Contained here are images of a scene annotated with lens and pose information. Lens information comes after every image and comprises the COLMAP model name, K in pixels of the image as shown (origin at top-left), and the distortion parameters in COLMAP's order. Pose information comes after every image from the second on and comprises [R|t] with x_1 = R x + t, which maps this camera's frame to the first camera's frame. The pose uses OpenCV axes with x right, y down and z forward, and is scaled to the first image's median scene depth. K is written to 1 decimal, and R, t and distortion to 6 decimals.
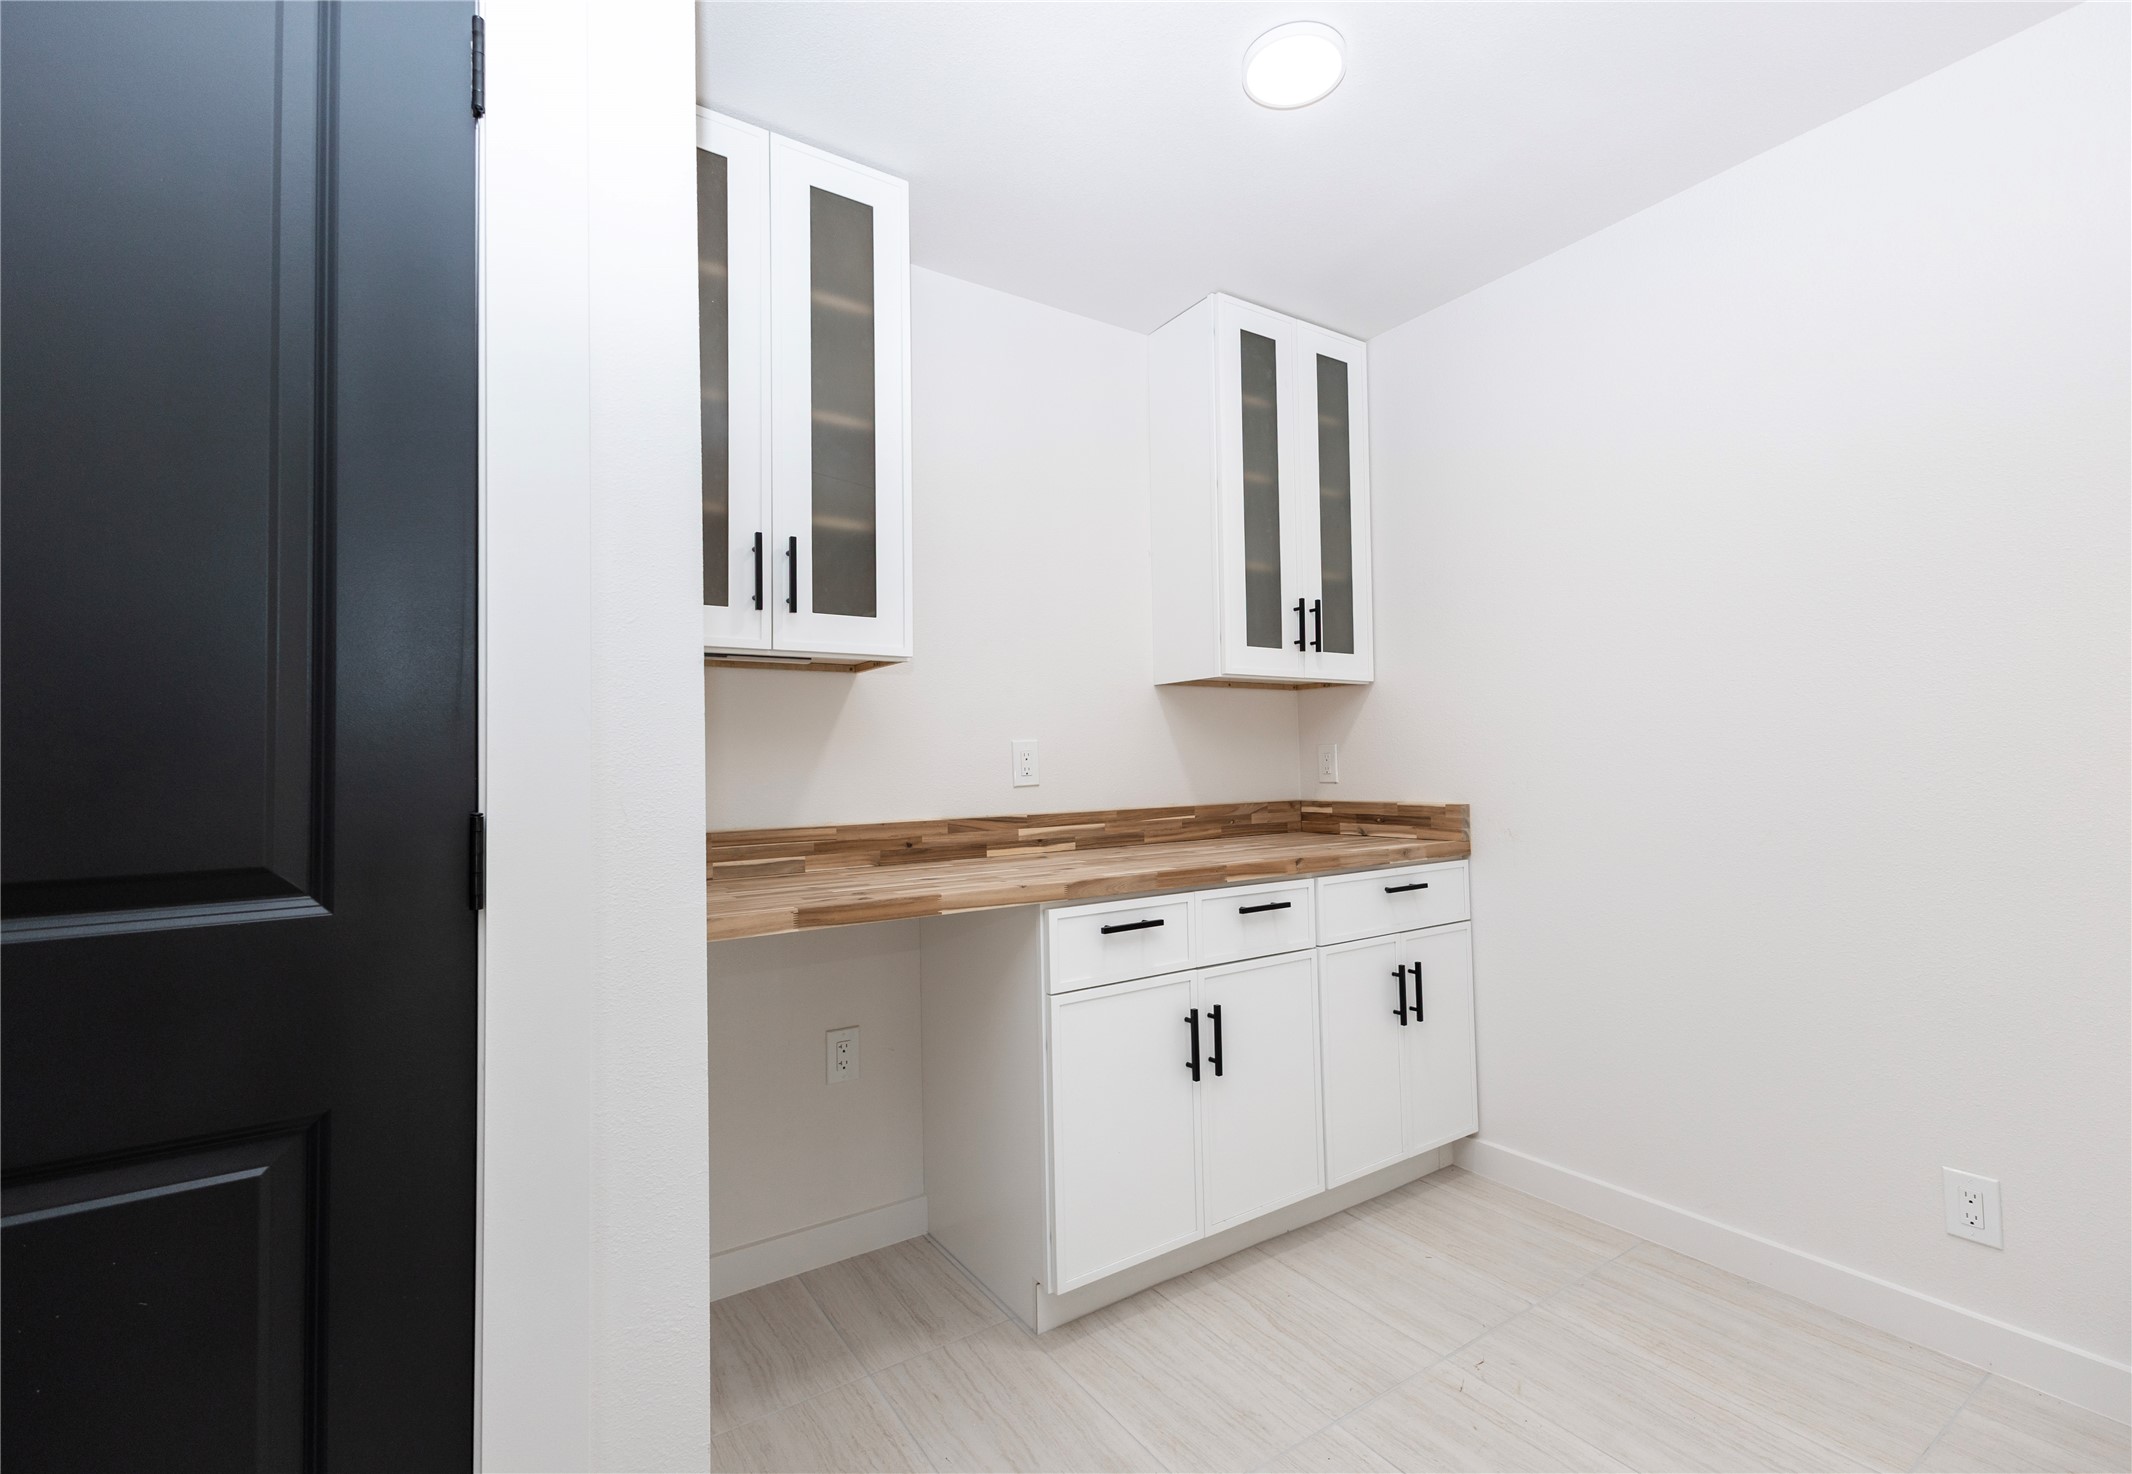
lens RADIAL K [[939.1, 0, 1092.6], [0, 939.1, 737.3], [0, 0, 1]] dist [0.000360, 0.000069]
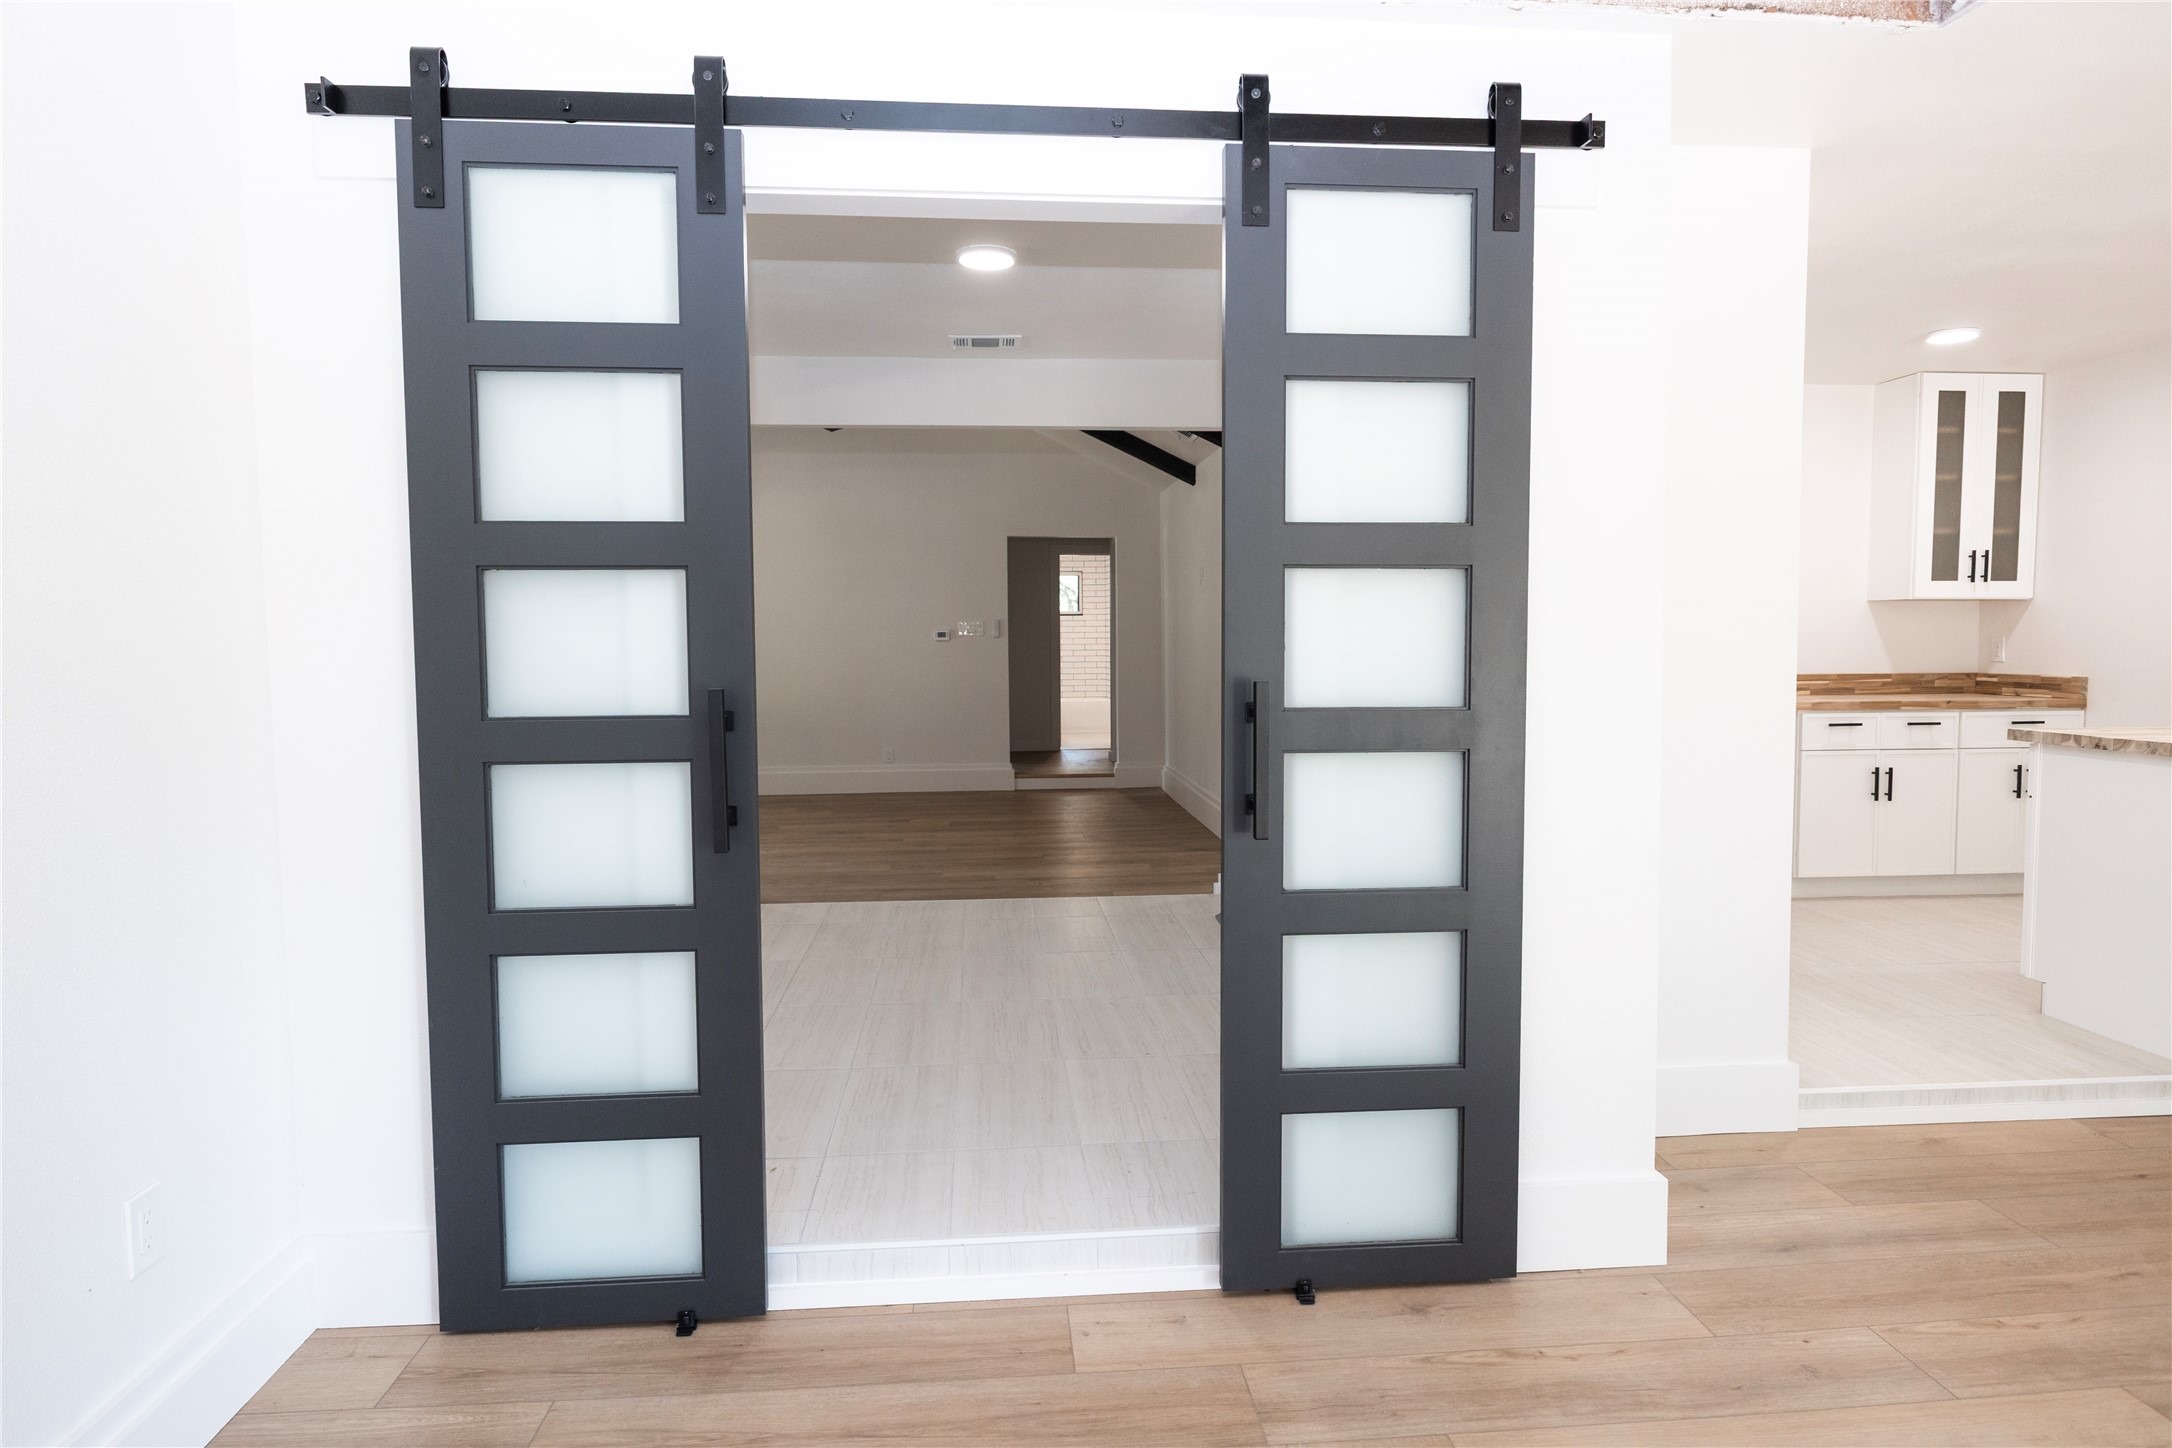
lens RADIAL K [[1256.9, 0, 1088.4], [0, 1256.9, 712.6], [0, 0, 1]] dist [-0.001236, -0.000967]
pose [[0.877547, 0.045164, -0.477360, -0.080696], [0.001000, 0.995379, 0.096014, -0.079290], [0.479490, -0.084734, 0.873447, -1.774018]]
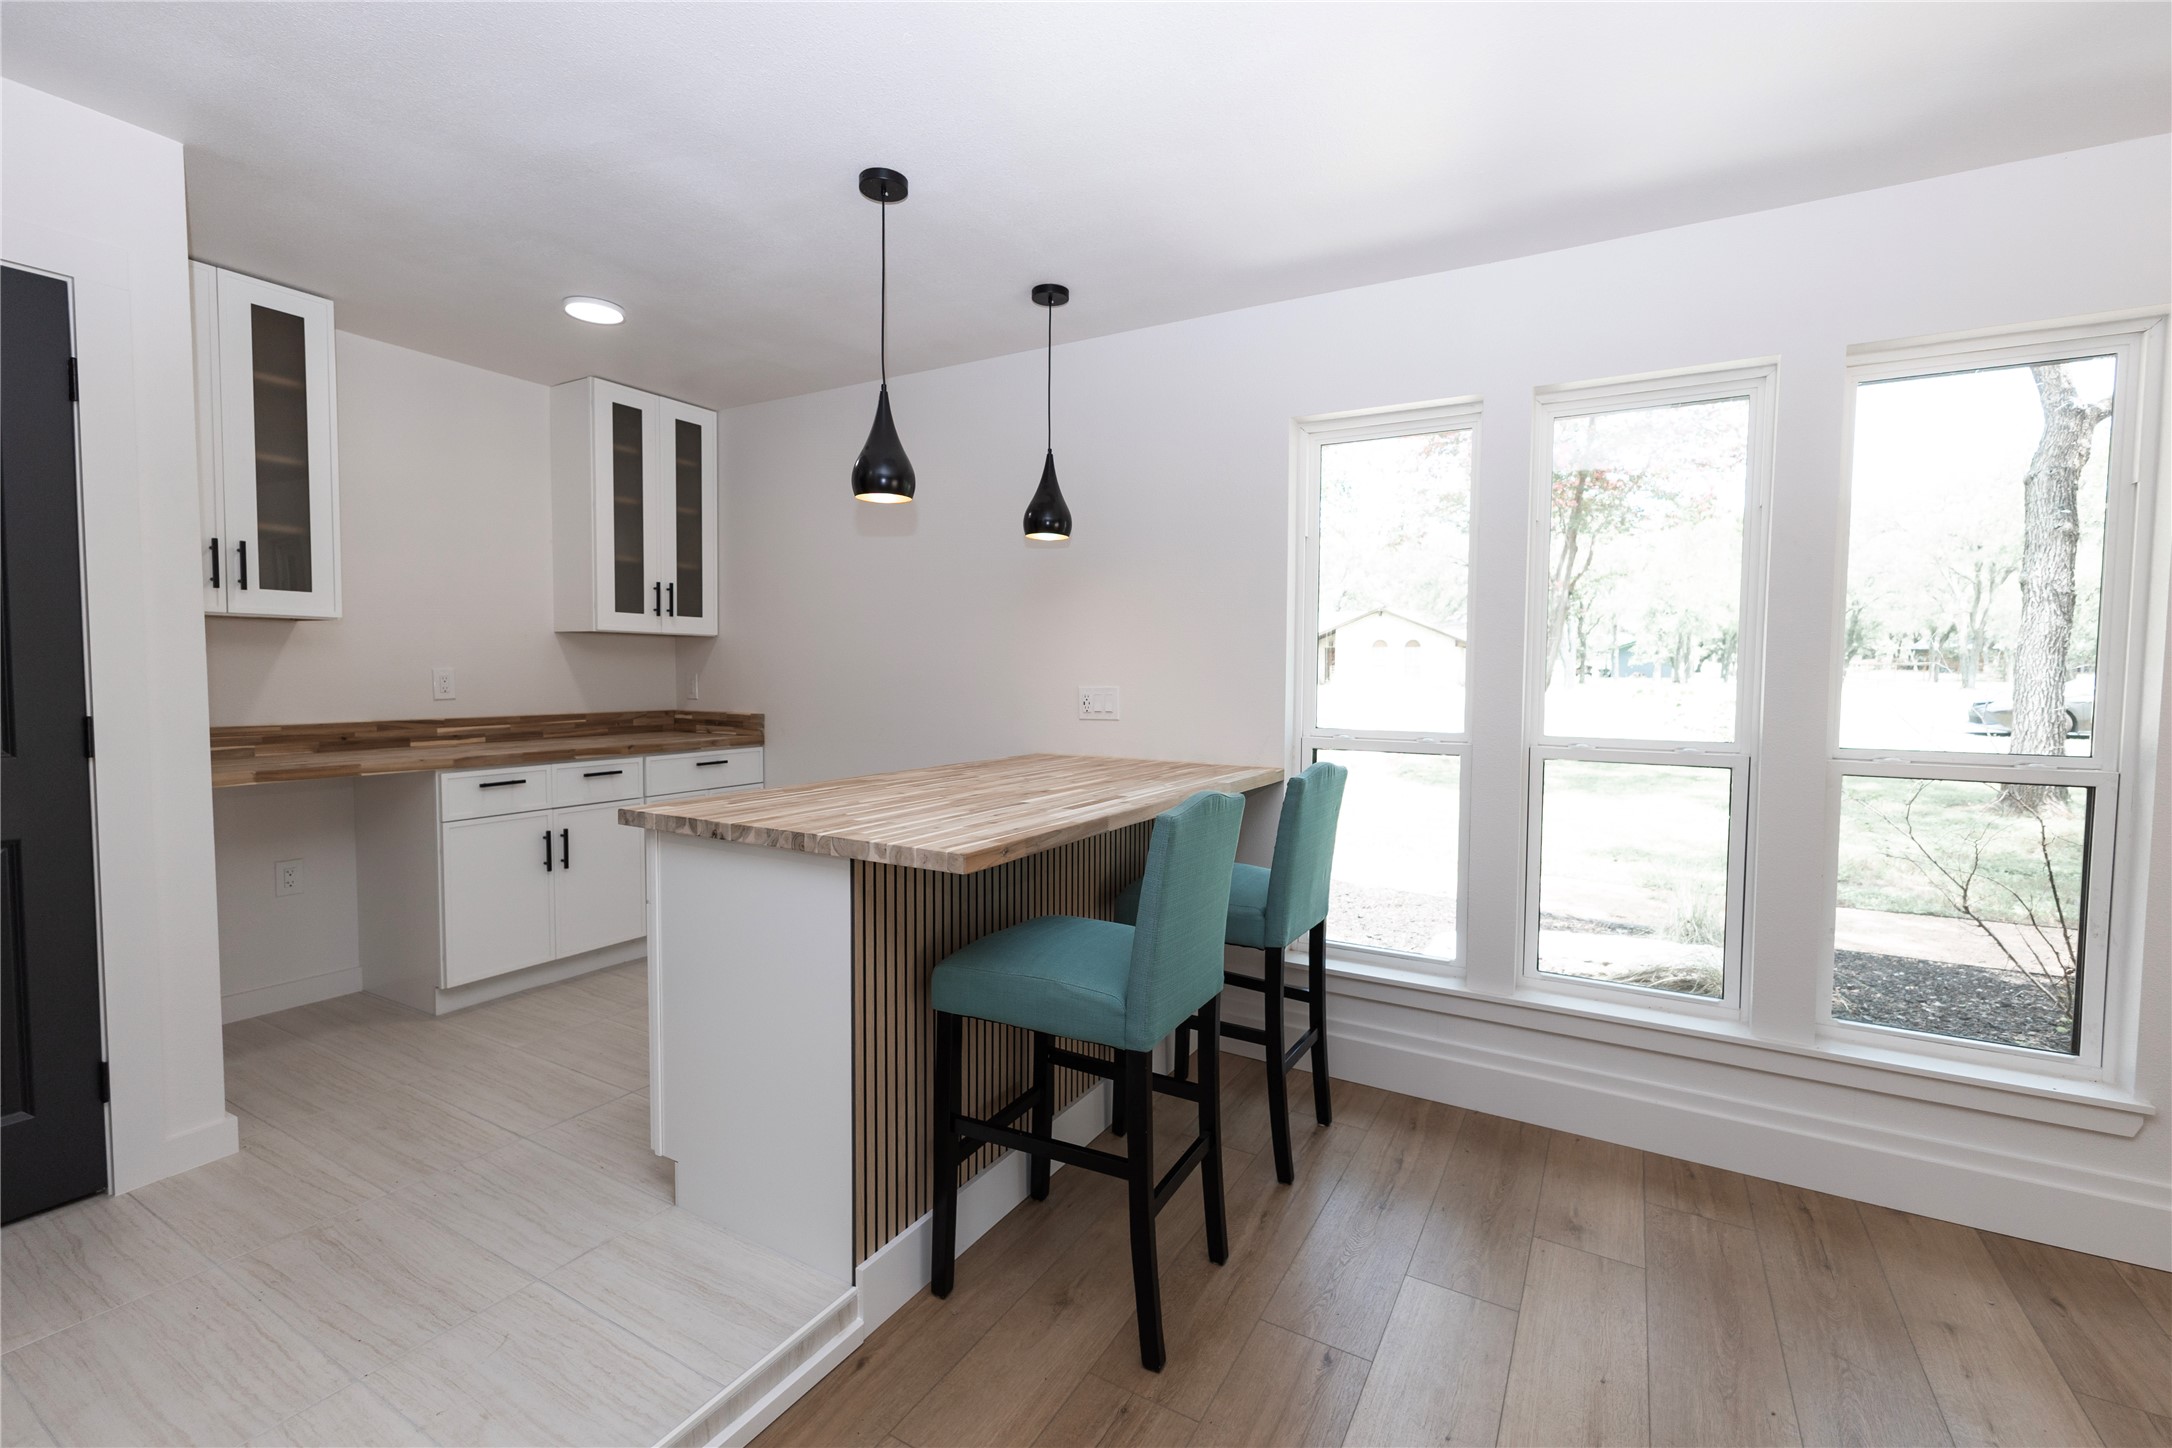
lens RADIAL K [[934.7, 0, 1089.6], [0, 934.7, 719.1], [0, 0, 1]] dist [-0.000409, 0.000240]
pose [[0.898042, 0.005081, 0.439880, 0.192349], [-0.039914, 0.996750, 0.069973, -0.059636], [-0.438095, -0.080396, 0.895327, -0.752867]]
